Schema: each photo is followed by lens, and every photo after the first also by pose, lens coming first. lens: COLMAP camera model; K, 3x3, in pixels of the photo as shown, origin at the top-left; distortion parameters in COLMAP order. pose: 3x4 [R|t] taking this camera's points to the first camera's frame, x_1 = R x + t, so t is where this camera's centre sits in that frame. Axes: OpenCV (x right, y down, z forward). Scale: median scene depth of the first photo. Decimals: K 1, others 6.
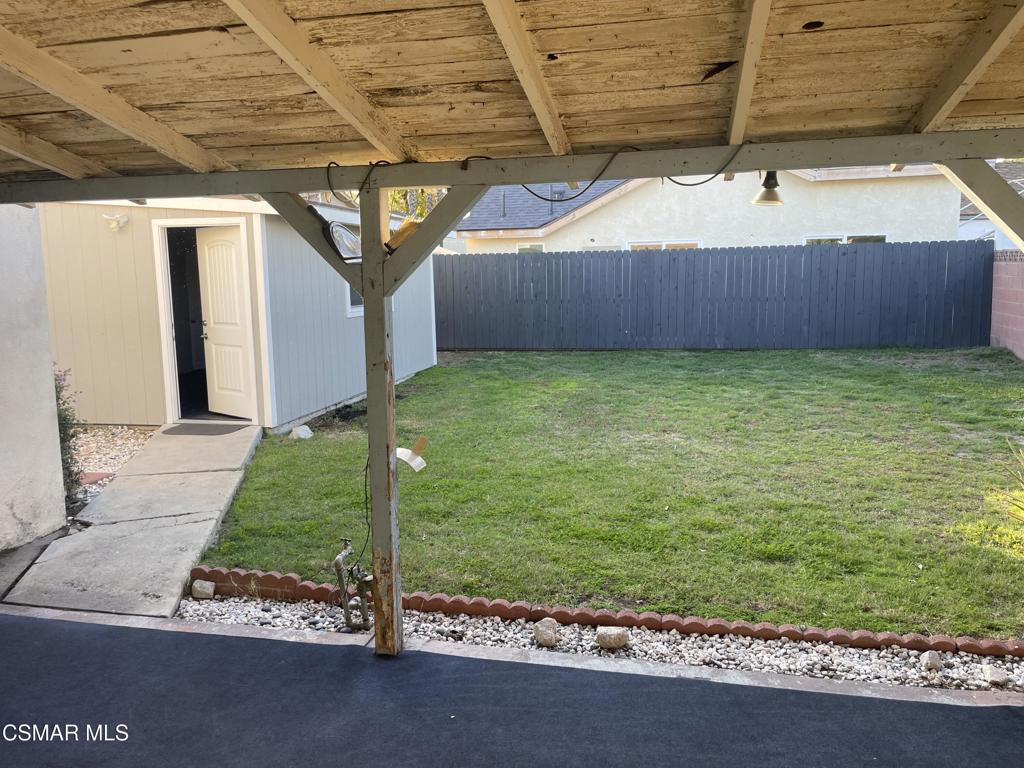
lens RADIAL K [[771.4, 0, 517.0], [0, 771.4, 375.6], [0, 0, 1]] dist [0.102738, -0.124716]
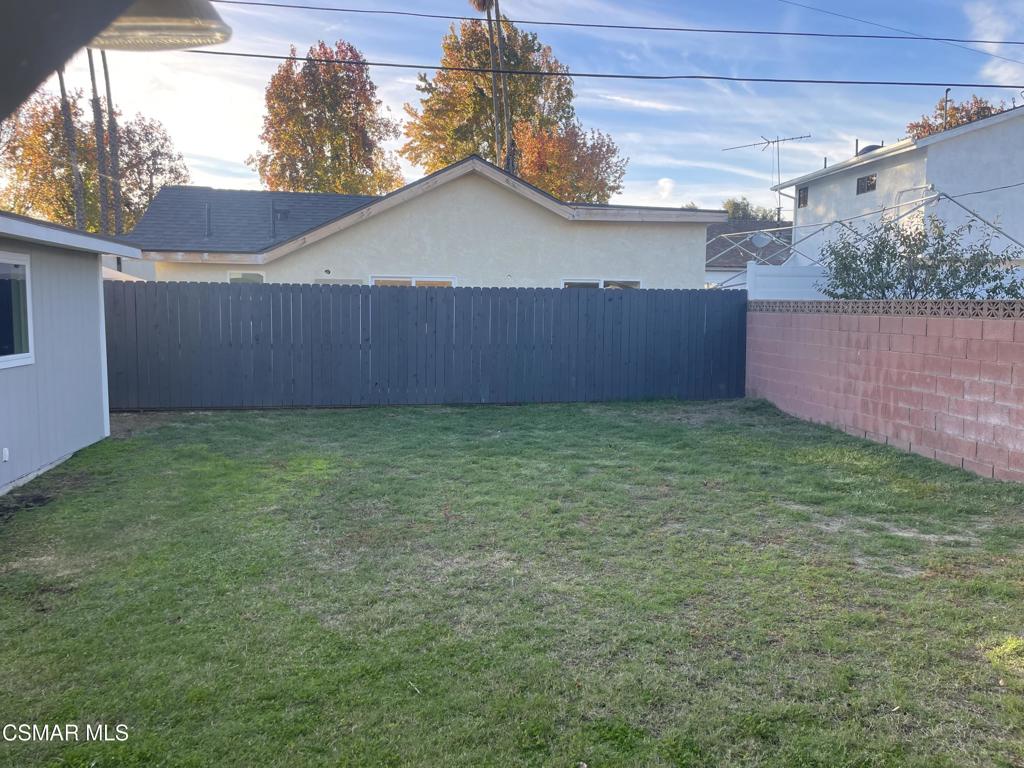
lens RADIAL K [[771.4, 0, 517.0], [0, 771.4, 375.6], [0, 0, 1]] dist [0.102738, -0.124716]
pose [[0.932707, -0.006254, 0.360582, -0.015297], [0.023408, 0.998791, -0.043228, -0.028084], [-0.359875, 0.048759, 0.931725, 0.190369]]
